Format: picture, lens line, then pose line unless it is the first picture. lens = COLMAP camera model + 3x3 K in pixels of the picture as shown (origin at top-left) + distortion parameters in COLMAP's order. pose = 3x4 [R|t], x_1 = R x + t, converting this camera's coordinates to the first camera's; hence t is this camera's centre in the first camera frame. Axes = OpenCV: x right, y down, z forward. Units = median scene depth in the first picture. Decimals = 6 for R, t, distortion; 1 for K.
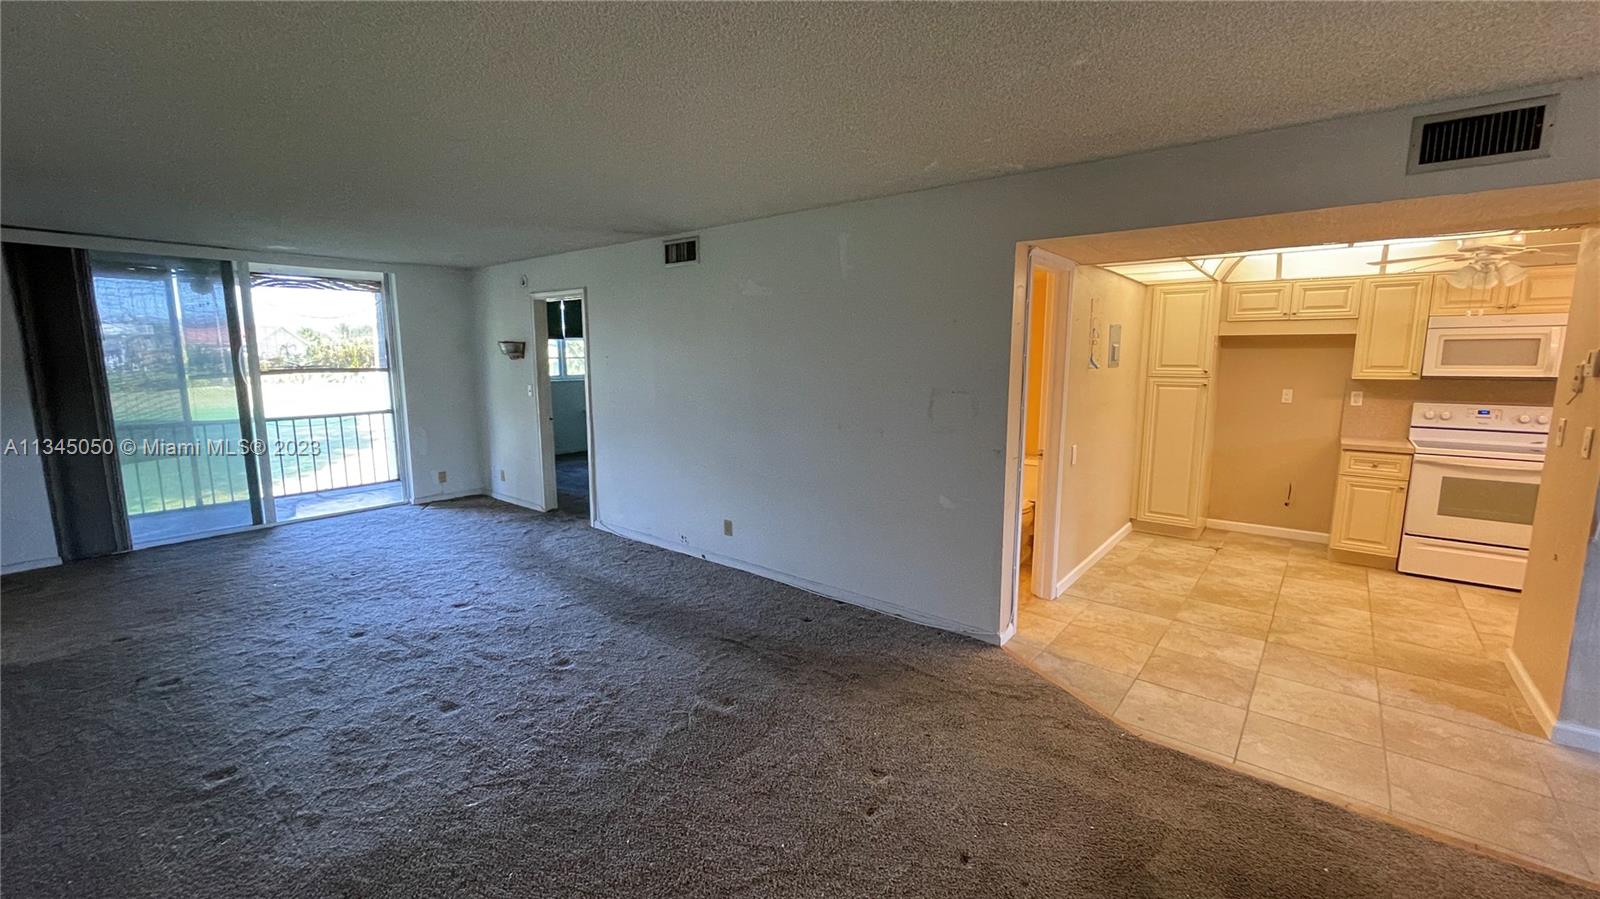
lens RADIAL K [[648.0, 0, 797.1], [0, 648.0, 448.1], [0, 0, 1]] dist [-0.003517, 0.000226]
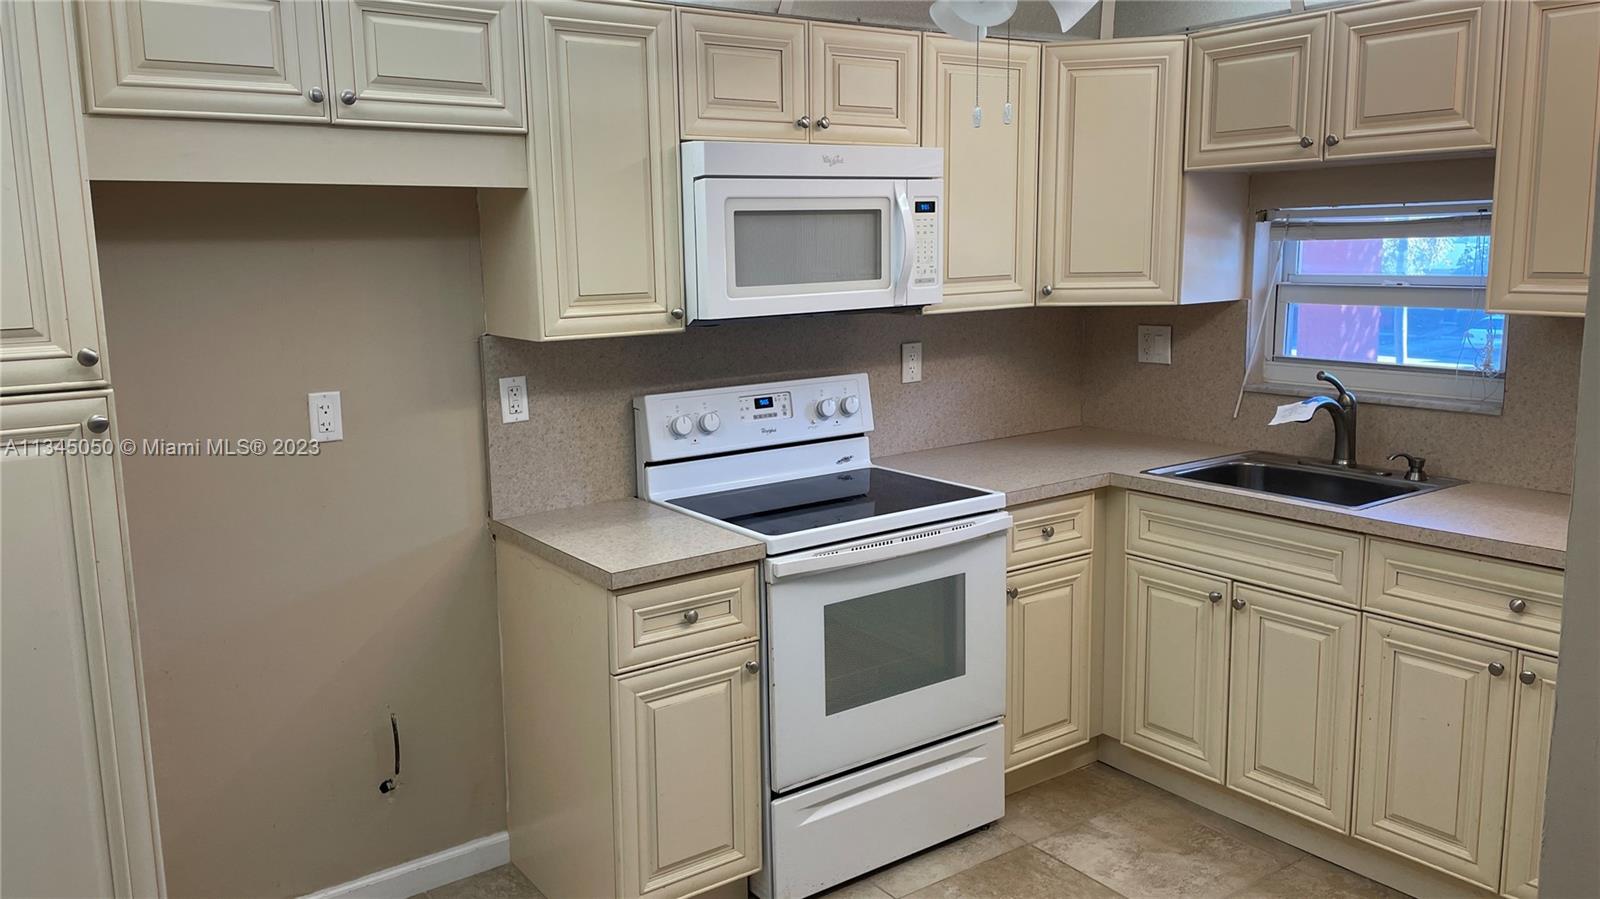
lens RADIAL K [[1212.7, 0, 779.9], [0, 1212.7, 432.2], [0, 0, 1]] dist [0.072629, -0.042114]
pose [[0.264174, -0.153826, 0.952129, 0.374183], [0.159138, 0.980620, 0.114275, -0.120454], [-0.951256, 0.121331, 0.283534, 0.794368]]
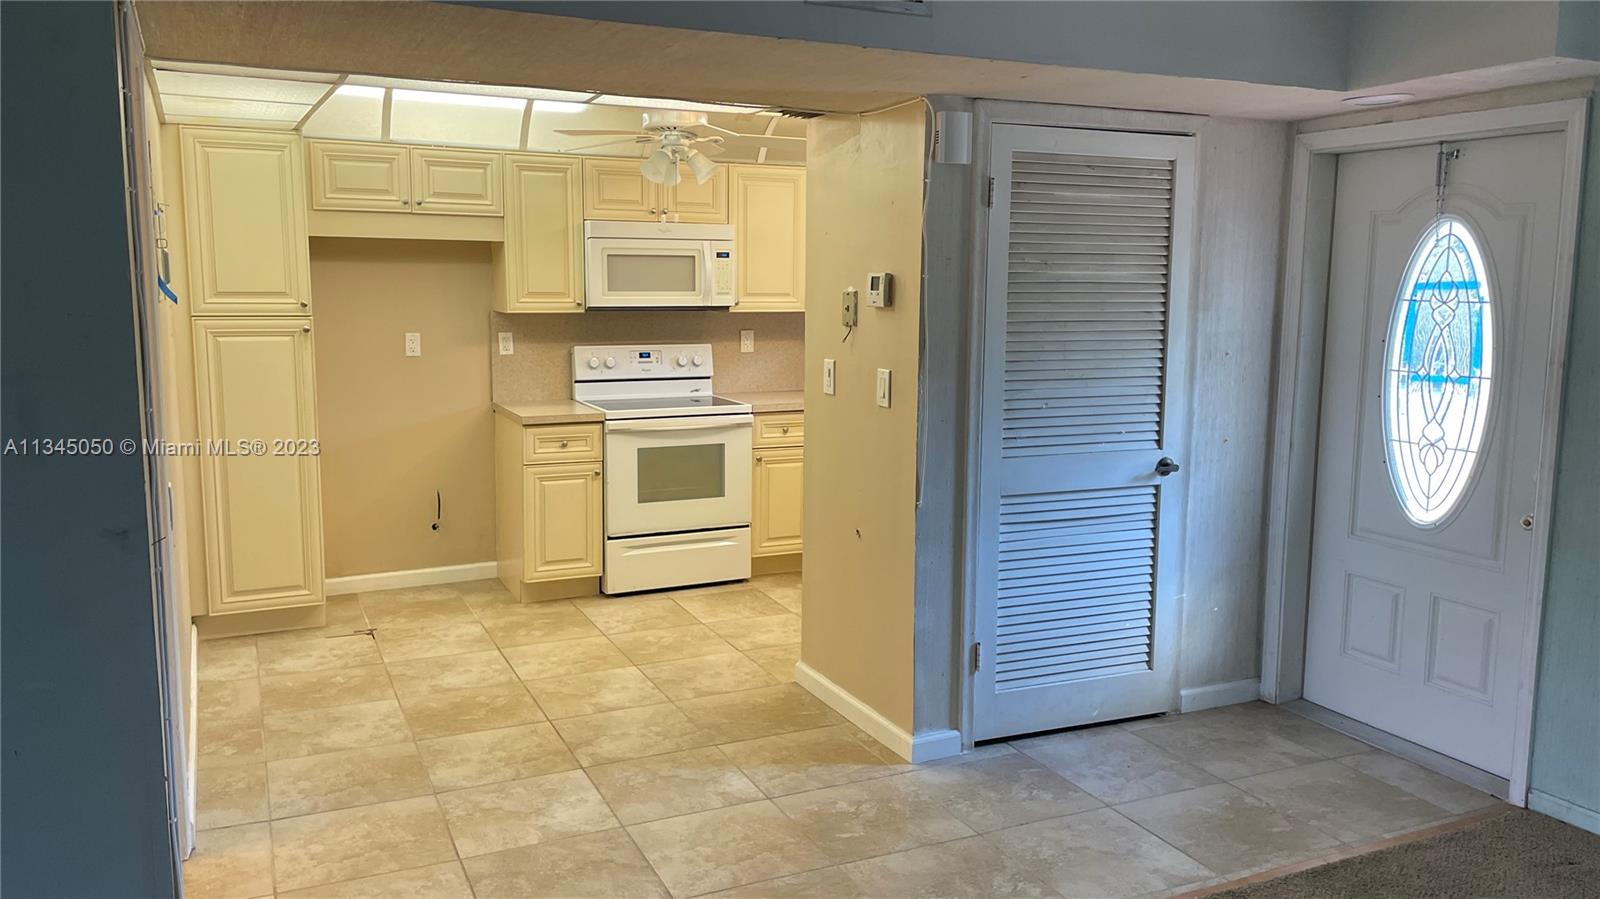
lens RADIAL K [[1212.7, 0, 803.7], [0, 1212.7, 442.3], [0, 0, 1]] dist [0.072629, -0.042114]
pose [[0.423985, -0.119184, 0.897793, -0.110232], [0.120466, 0.989916, 0.074524, -0.038367], [-0.897621, 0.076557, 0.434068, 0.249347]]
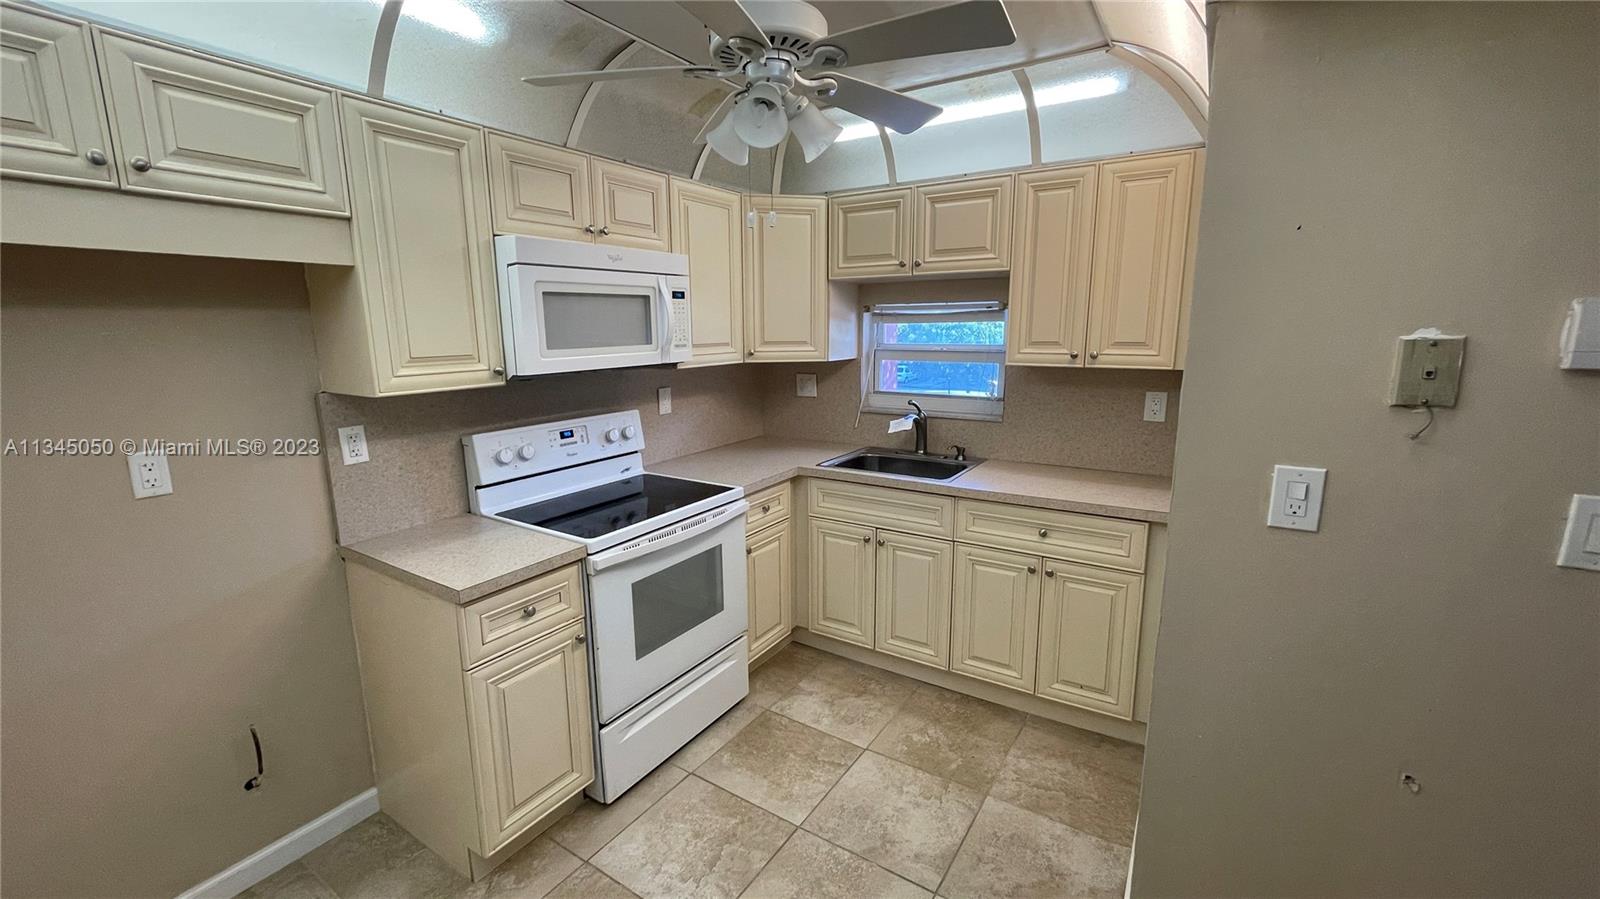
lens RADIAL K [[648.0, 0, 799.0], [0, 648.0, 446.9], [0, 0, 1]] dist [-0.003517, 0.000226]
pose [[-0.115621, -0.182663, 0.976353, 0.519694], [0.153400, 0.967869, 0.199242, -0.123845], [-0.981377, 0.172810, -0.083886, 0.866262]]
